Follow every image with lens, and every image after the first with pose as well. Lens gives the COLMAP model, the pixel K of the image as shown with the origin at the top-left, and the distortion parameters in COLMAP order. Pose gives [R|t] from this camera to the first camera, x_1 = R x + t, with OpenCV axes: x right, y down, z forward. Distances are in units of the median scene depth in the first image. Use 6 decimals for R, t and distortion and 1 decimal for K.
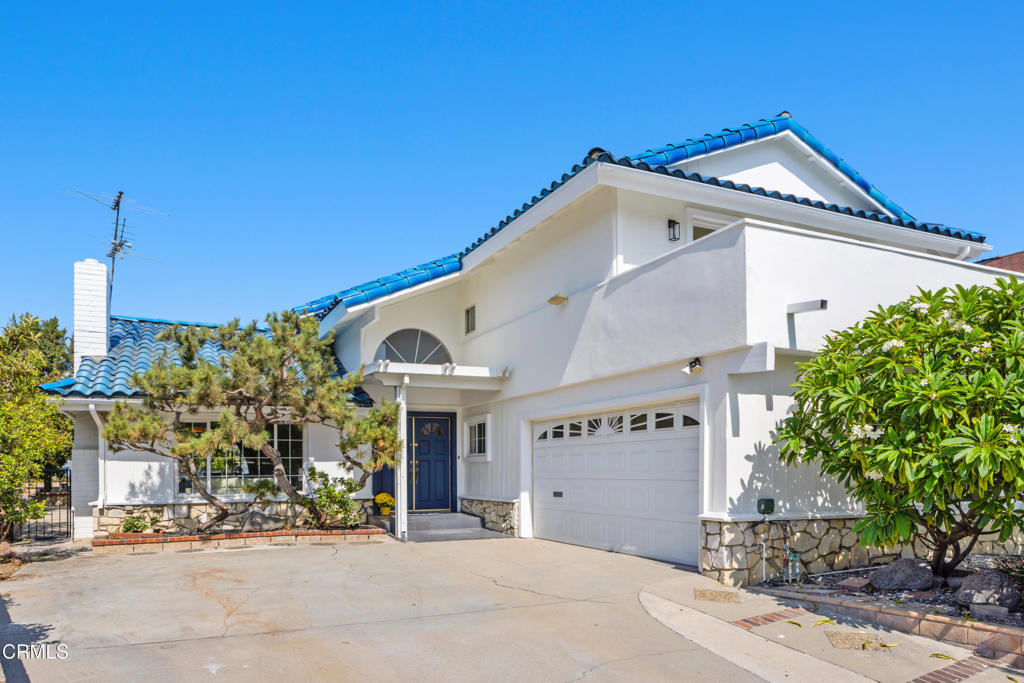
lens RADIAL K [[732.6, 0, 511.6], [0, 732.6, 456.8], [0, 0, 1]] dist [-0.022160, 0.015750]
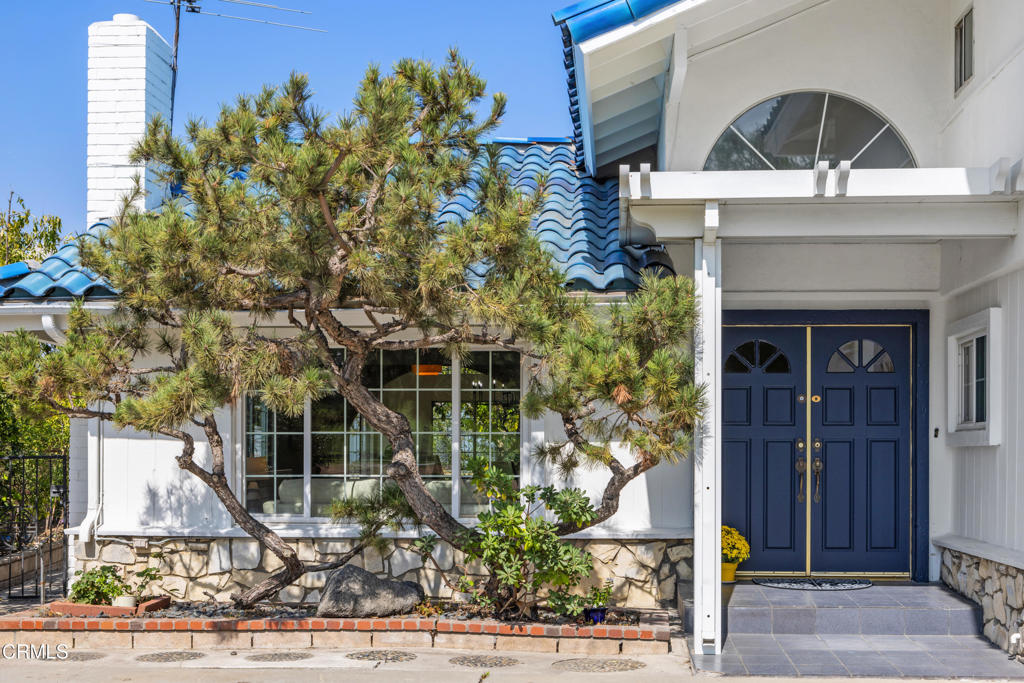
lens RADIAL K [[1444.5, 0, 502.8], [0, 1444.5, 438.4], [0, 0, 1]] dist [-0.028338, 0.000000]
pose [[0.870930, 0.006275, -0.491367, 0.112914], [-0.001305, 0.999944, 0.010455, -0.004481], [0.491405, -0.008465, 0.870890, 0.329261]]
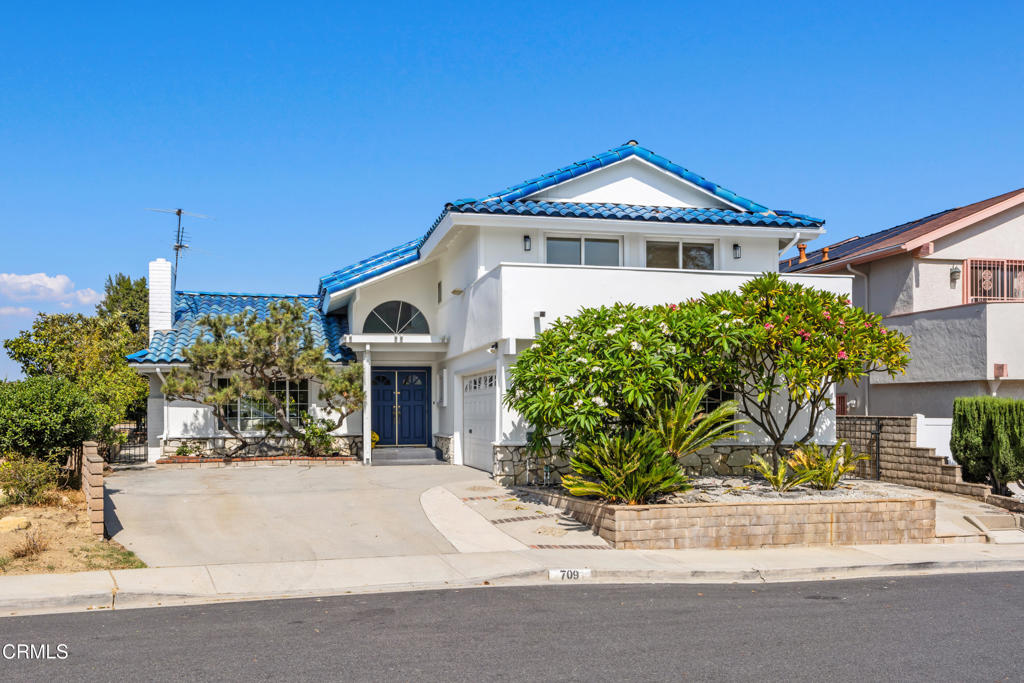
lens RADIAL K [[992.3, 0, 511.0], [0, 992.3, 390.8], [0, 0, 1]] dist [0.000217, 0.000000]
pose [[0.975976, -0.004187, -0.217839, 0.510461], [0.003531, 0.999988, -0.003400, -0.016453], [0.217851, 0.002549, 0.975979, -0.733206]]
